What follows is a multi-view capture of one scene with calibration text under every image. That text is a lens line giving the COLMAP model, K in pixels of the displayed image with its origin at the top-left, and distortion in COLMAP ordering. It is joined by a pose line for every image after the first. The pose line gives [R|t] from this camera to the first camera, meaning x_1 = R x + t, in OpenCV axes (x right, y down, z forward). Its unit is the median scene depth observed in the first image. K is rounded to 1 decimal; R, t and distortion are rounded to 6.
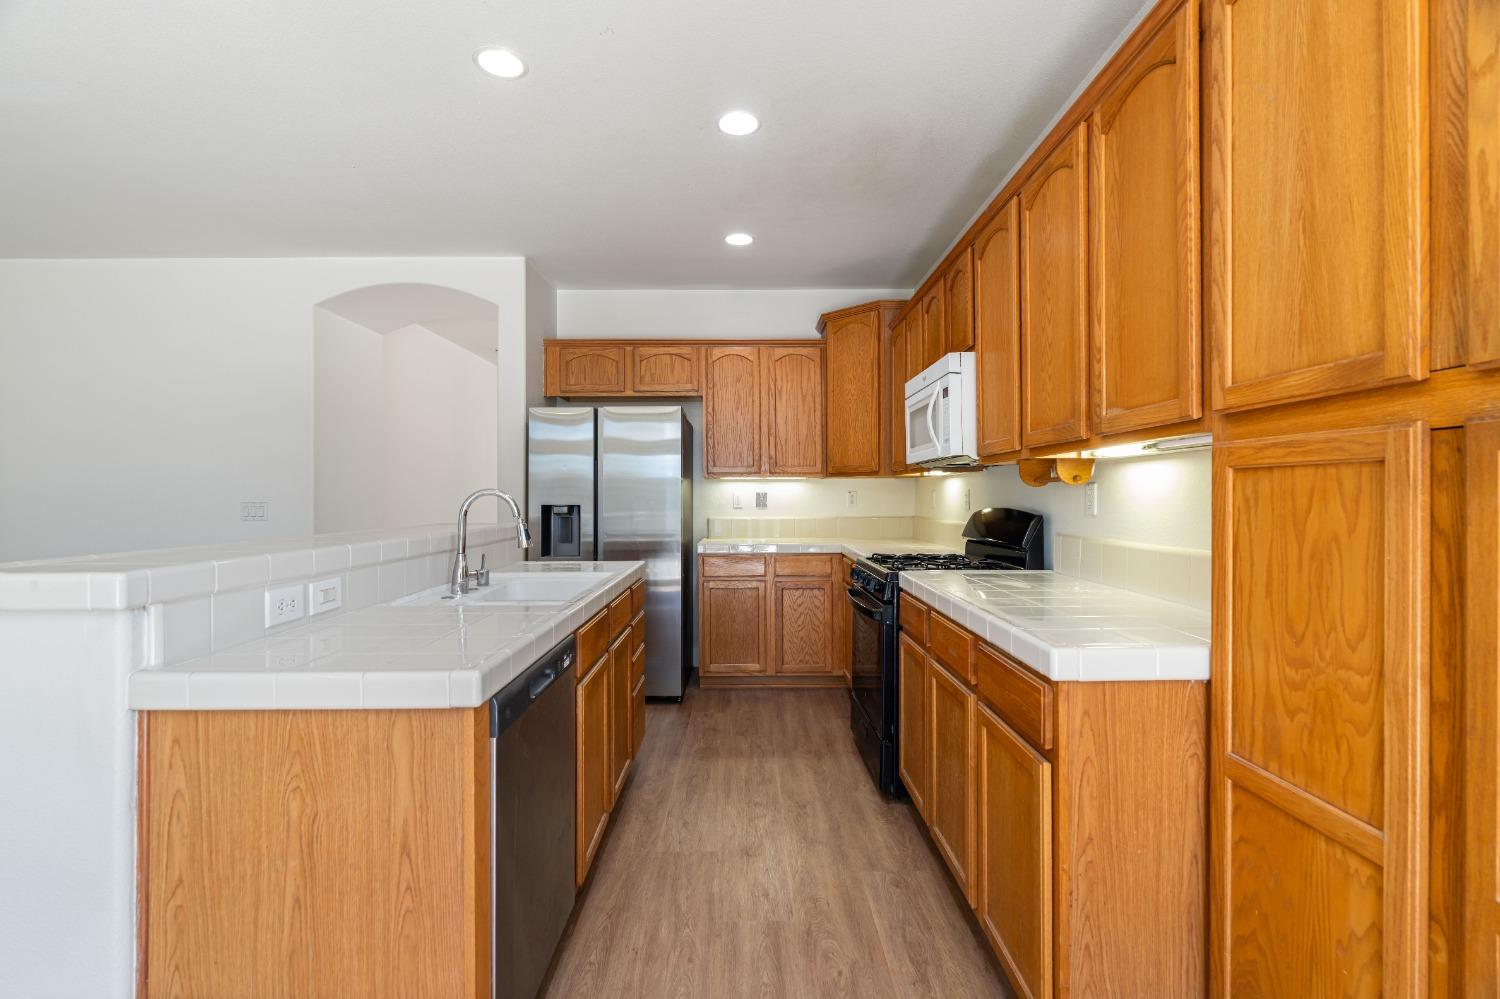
lens RADIAL K [[678.6, 0, 751.7], [0, 678.6, 494.7], [0, 0, 1]] dist [-0.009530, 0.003044]
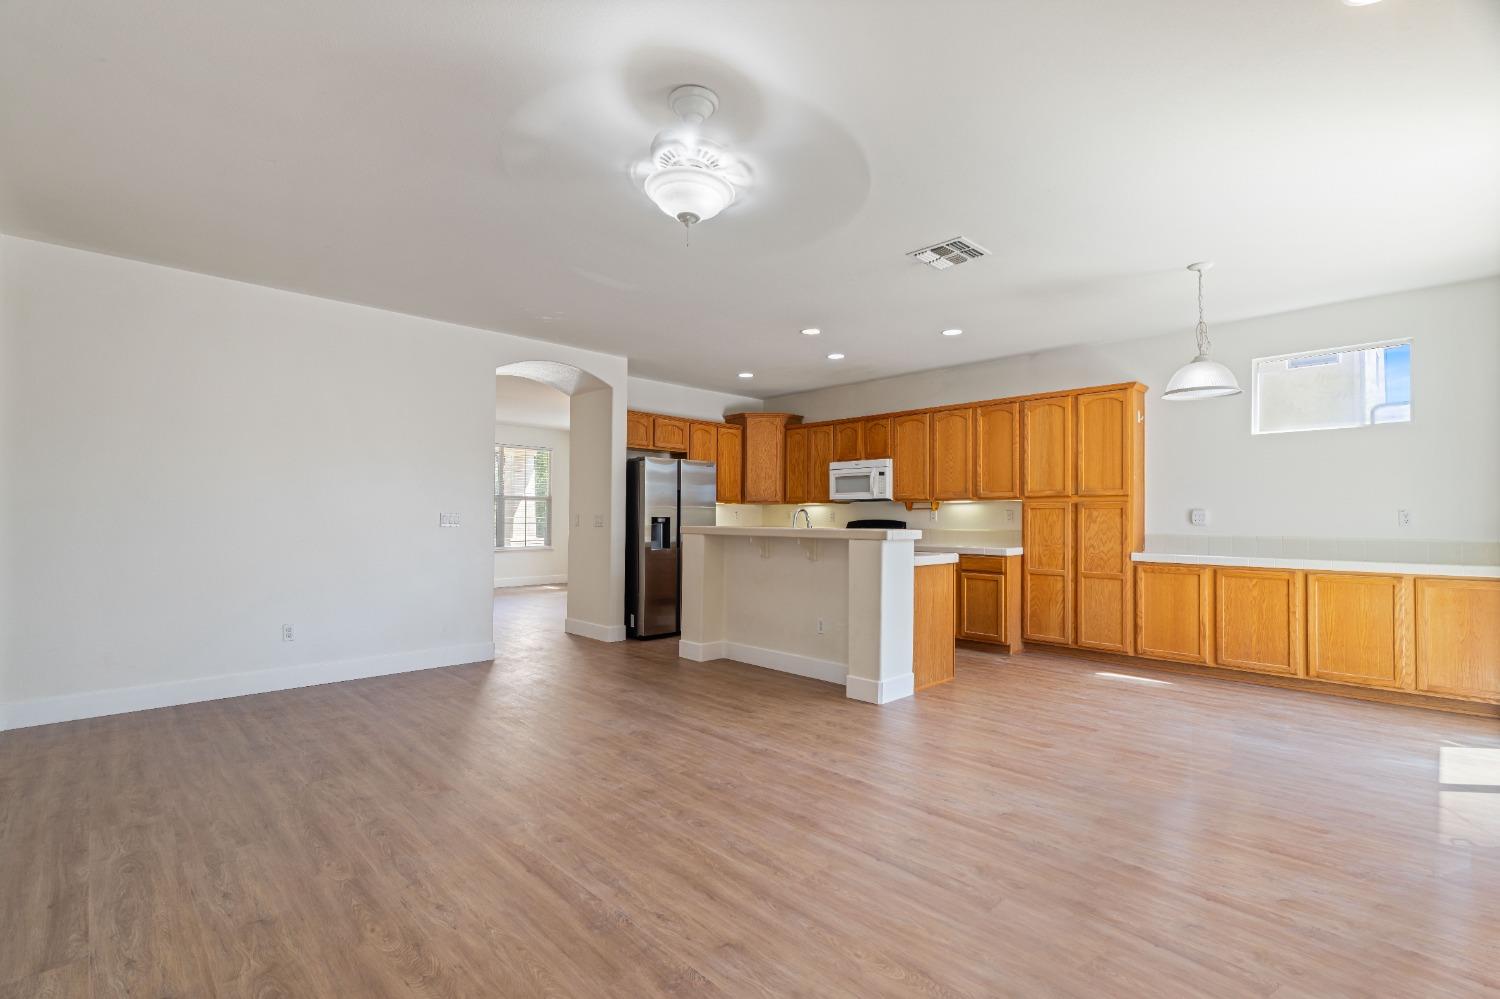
lens RADIAL K [[678.6, 0, 744.0], [0, 678.6, 509.8], [0, 0, 1]] dist [-0.009530, 0.003044]
pose [[0.722565, 0.017548, 0.691080, -3.102225], [-0.010127, 0.999839, -0.014800, 0.047273], [-0.691229, 0.003696, 0.722626, -0.813920]]
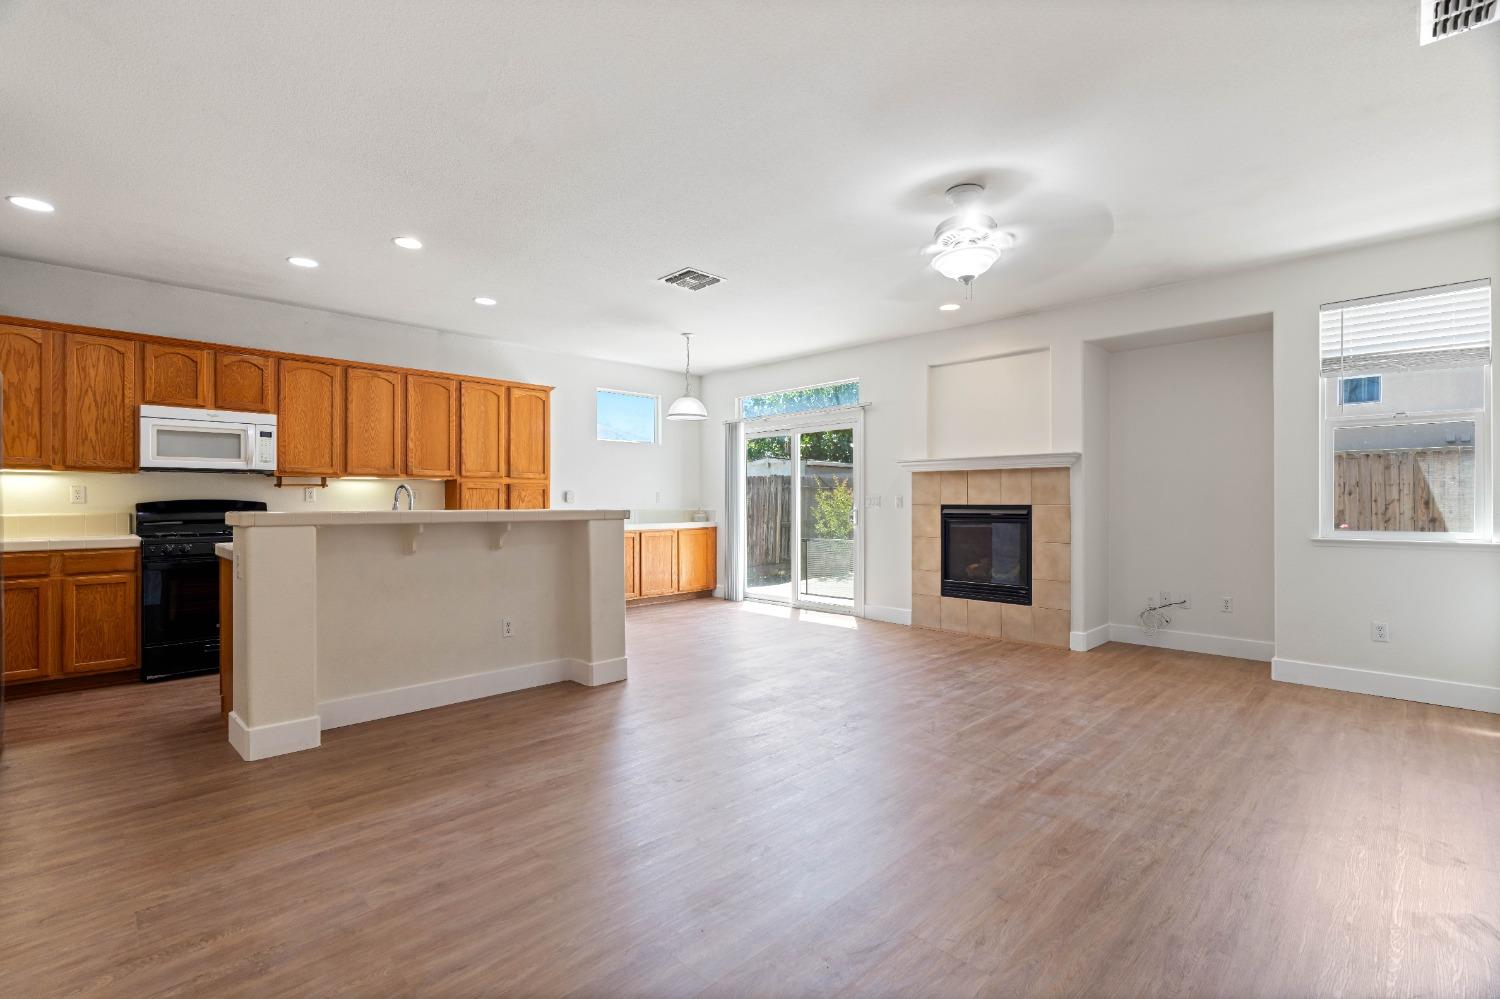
lens RADIAL K [[678.6, 0, 747.1], [0, 678.6, 497.6], [0, 0, 1]] dist [-0.009530, 0.003044]
pose [[-0.702386, 0.009613, 0.711731, -3.156128], [0.002548, 0.999936, -0.010991, 0.065384], [-0.711792, -0.005906, -0.702366, 2.267653]]
